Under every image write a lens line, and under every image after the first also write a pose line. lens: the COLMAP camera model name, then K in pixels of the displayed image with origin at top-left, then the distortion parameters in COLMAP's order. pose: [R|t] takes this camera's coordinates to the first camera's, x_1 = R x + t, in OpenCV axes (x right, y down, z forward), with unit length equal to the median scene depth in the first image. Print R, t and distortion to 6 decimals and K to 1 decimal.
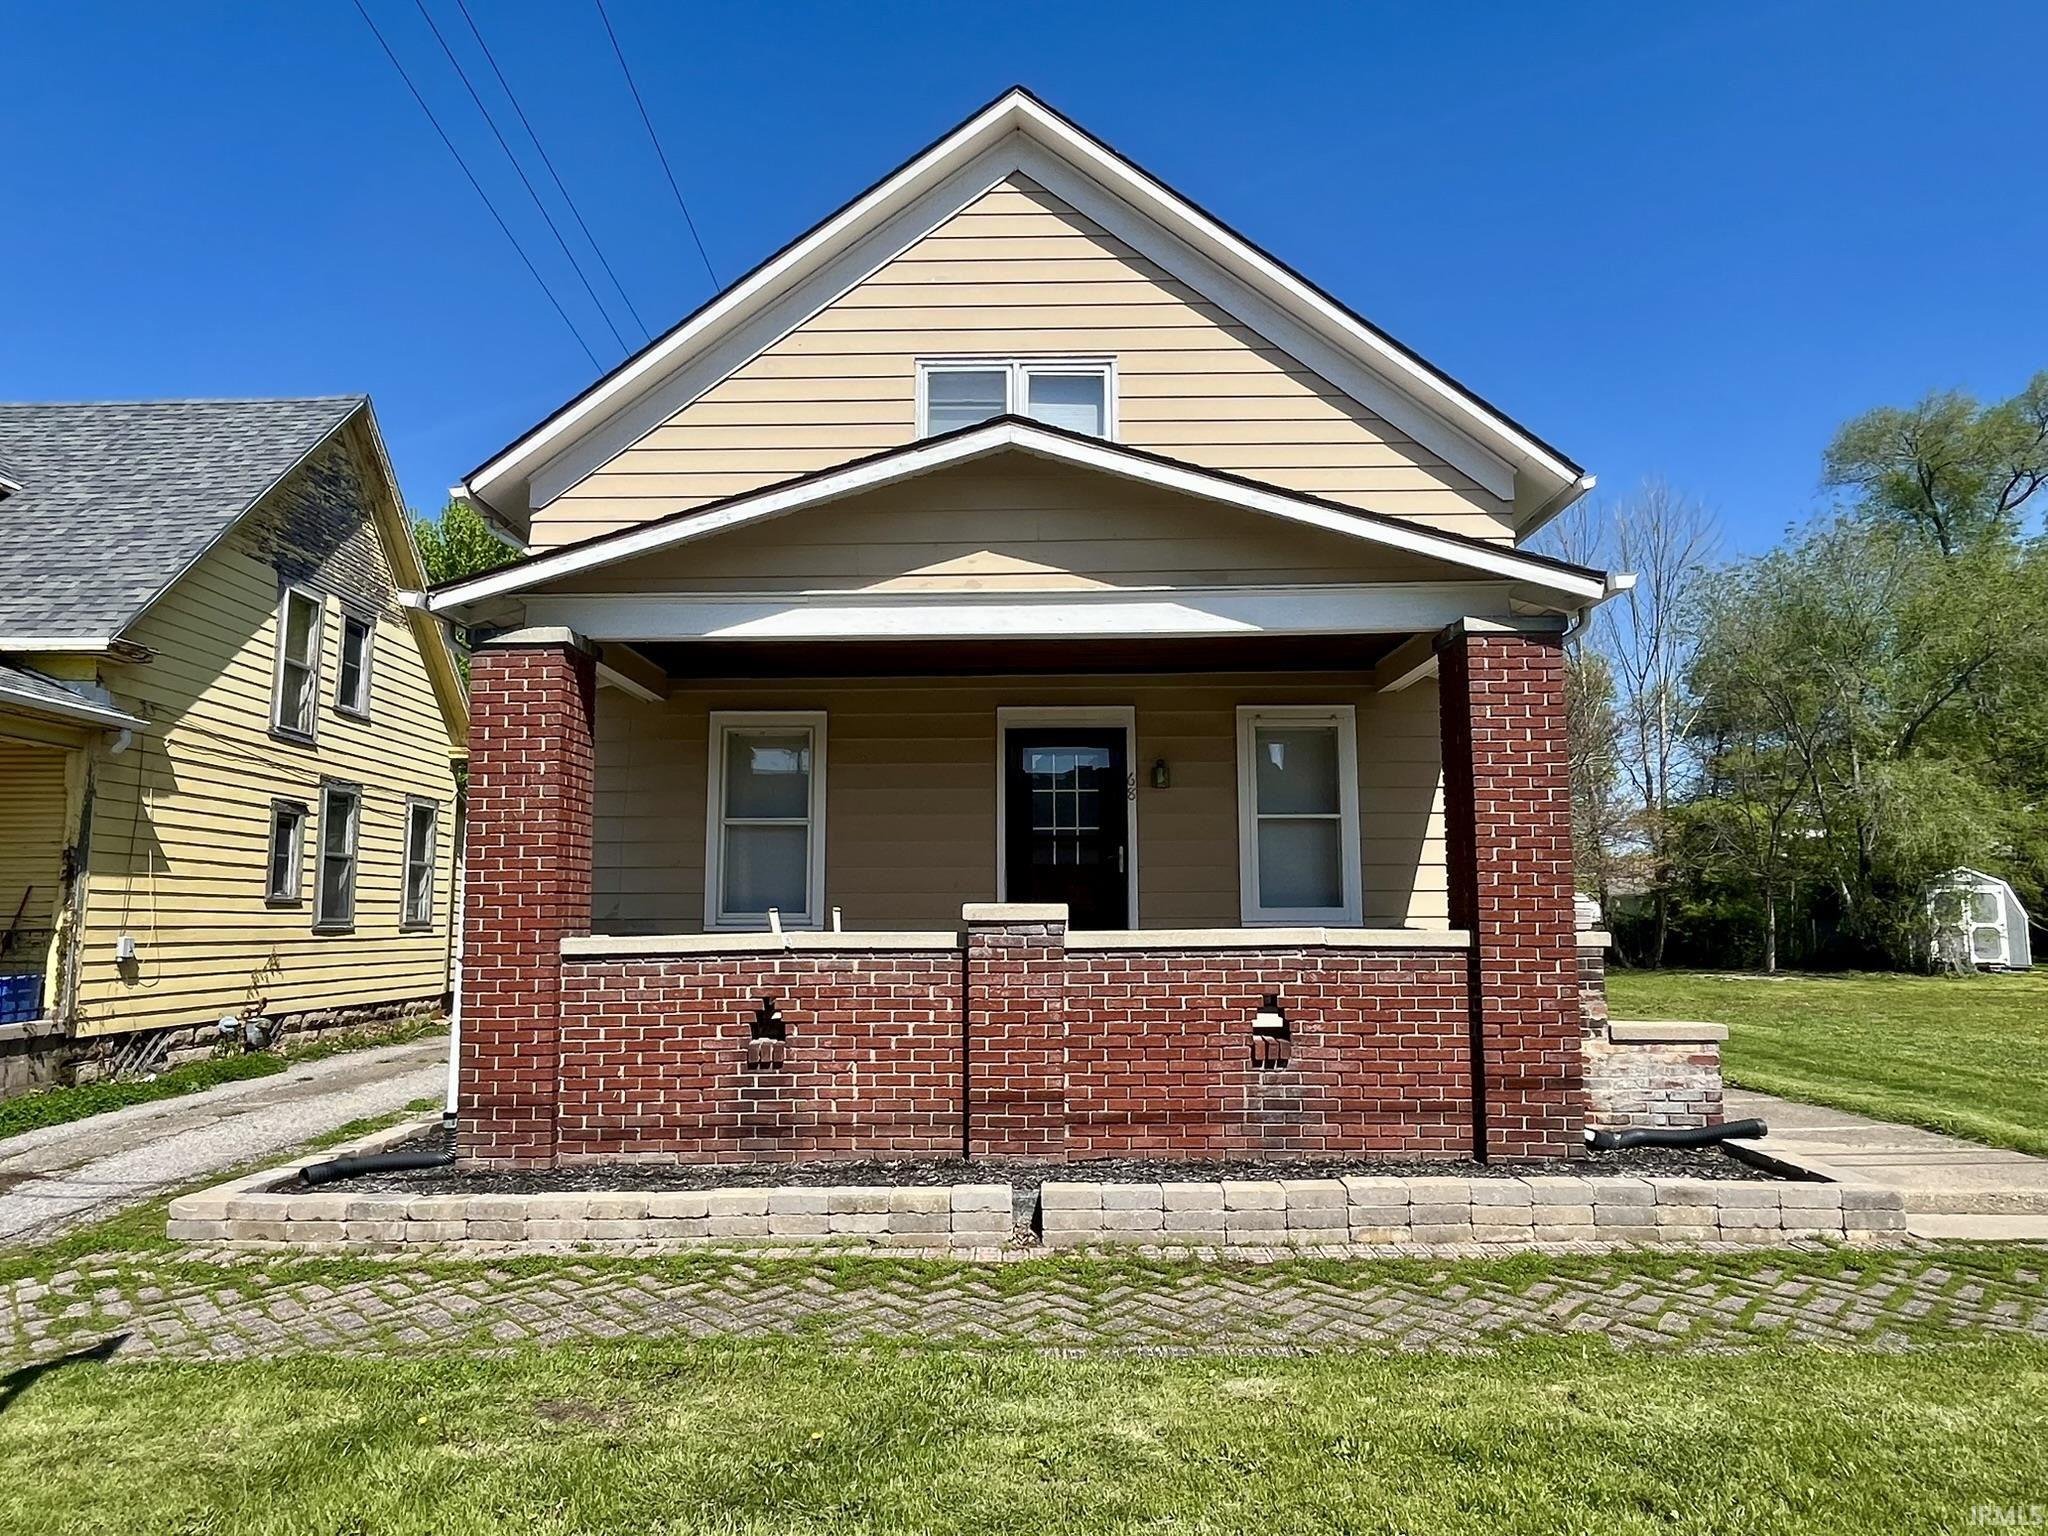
lens RADIAL K [[1252.3, 0, 1016.8], [0, 1252.3, 771.7], [0, 0, 1]] dist [-0.007383, 0.000367]
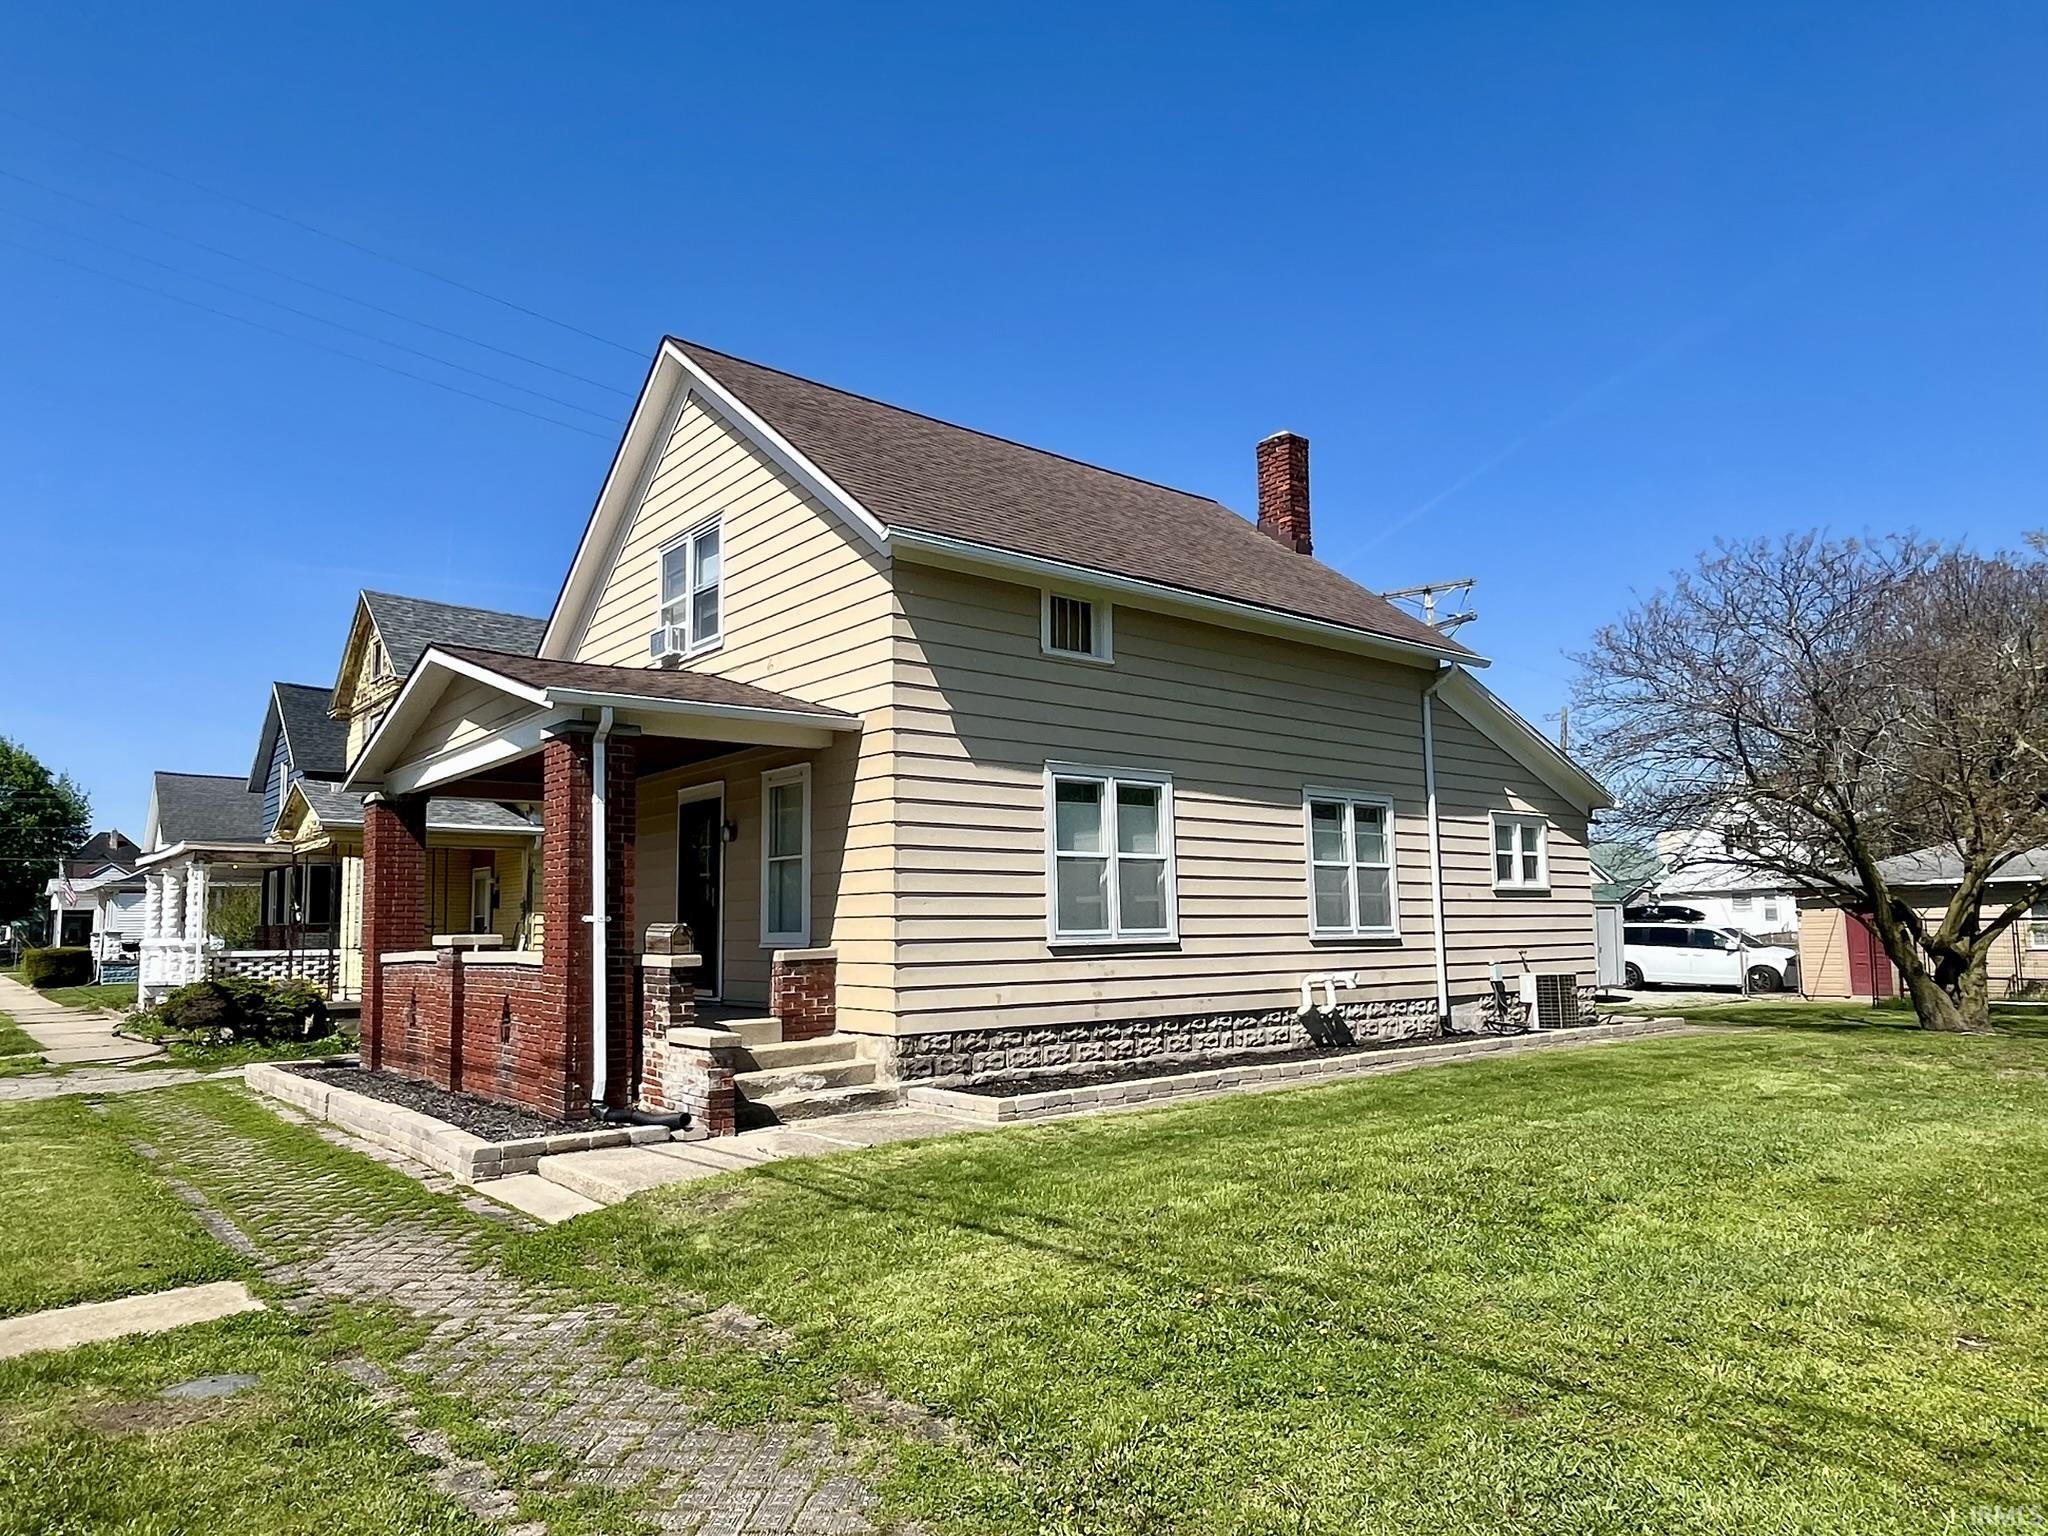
lens RADIAL K [[1306.7, 0, 983.2], [0, 1306.7, 808.1], [0, 0, 1]] dist [-0.009871, 0.001133]
pose [[0.630136, -0.077231, -0.772634, 1.711174], [0.101740, 0.994675, -0.016450, 0.035295], [0.769791, -0.068242, 0.634638, 0.430780]]
